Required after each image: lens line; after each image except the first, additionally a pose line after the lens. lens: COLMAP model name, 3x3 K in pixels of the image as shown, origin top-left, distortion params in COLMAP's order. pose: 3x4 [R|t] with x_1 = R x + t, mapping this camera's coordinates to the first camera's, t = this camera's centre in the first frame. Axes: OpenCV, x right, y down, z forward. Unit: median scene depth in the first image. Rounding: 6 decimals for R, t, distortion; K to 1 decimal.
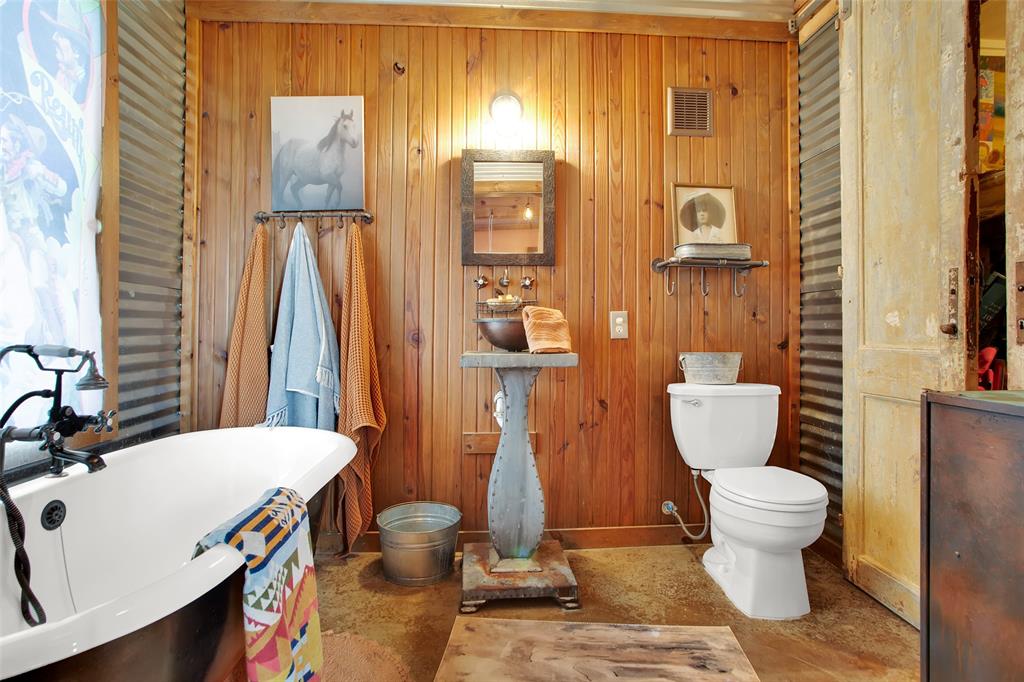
lens RADIAL K [[526.8, 0, 519.2], [0, 526.8, 331.3], [0, 0, 1]] dist [-0.041841, 0.013328]
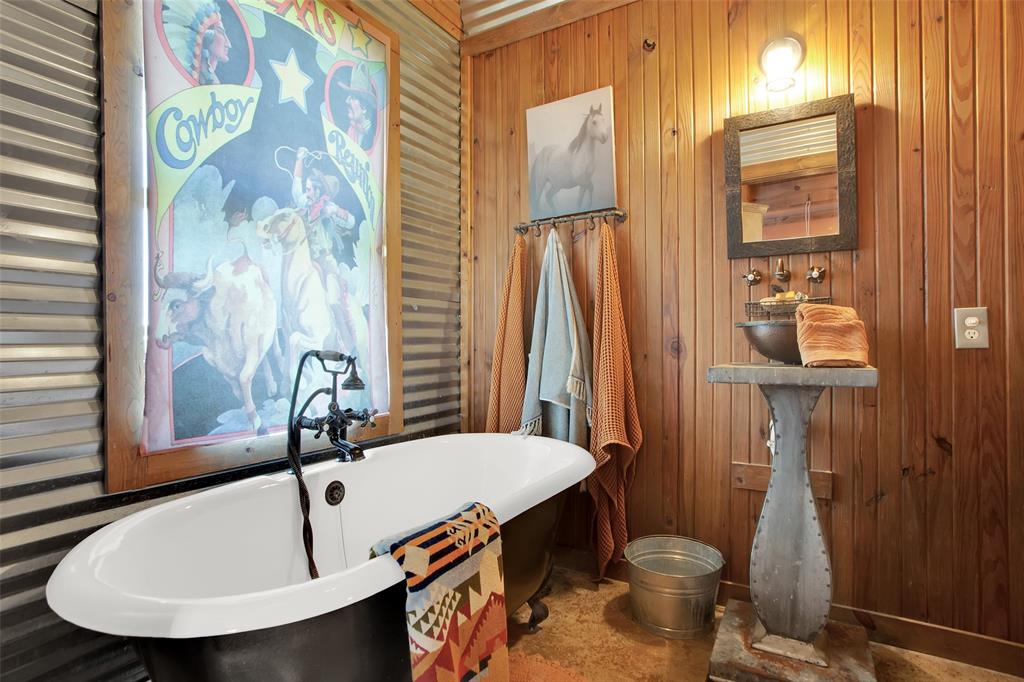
lens RADIAL K [[536.7, 0, 513.1], [0, 536.7, 331.7], [0, 0, 1]] dist [-0.040824, 0.016079]
pose [[0.825837, -0.013752, -0.563741, 0.088427], [0.005096, 0.999844, -0.016925, 0.001817], [0.563885, 0.011105, 0.825778, 0.127460]]
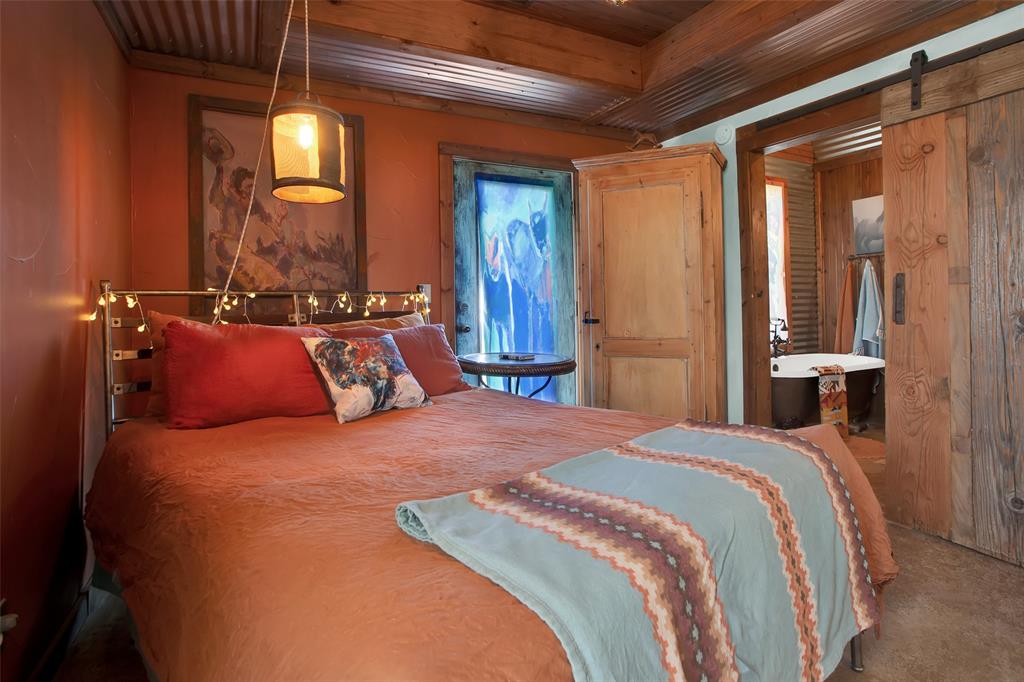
lens RADIAL K [[536.7, 0, 516.9], [0, 536.7, 289.6], [0, 0, 1]] dist [-0.040824, 0.016079]
pose [[0.404195, -0.031124, -0.914143, 0.975517], [0.011392, 0.999515, -0.028993, -0.044182], [0.914602, 0.001304, 0.404354, -1.183125]]
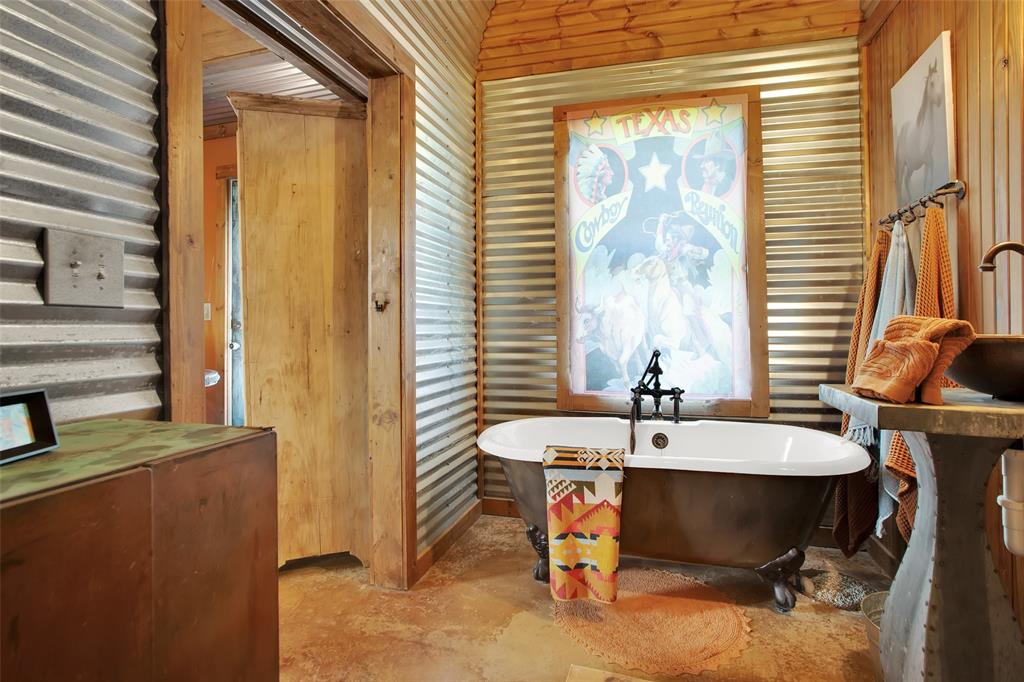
lens RADIAL K [[526.8, 0, 517.3], [0, 526.8, 311.4], [0, 0, 1]] dist [-0.041841, 0.013328]
pose [[-0.355677, -0.026077, -0.934245, 0.624950], [-0.000616, 0.999617, -0.027667, -0.032486], [0.934609, -0.009265, -0.355557, 0.723275]]
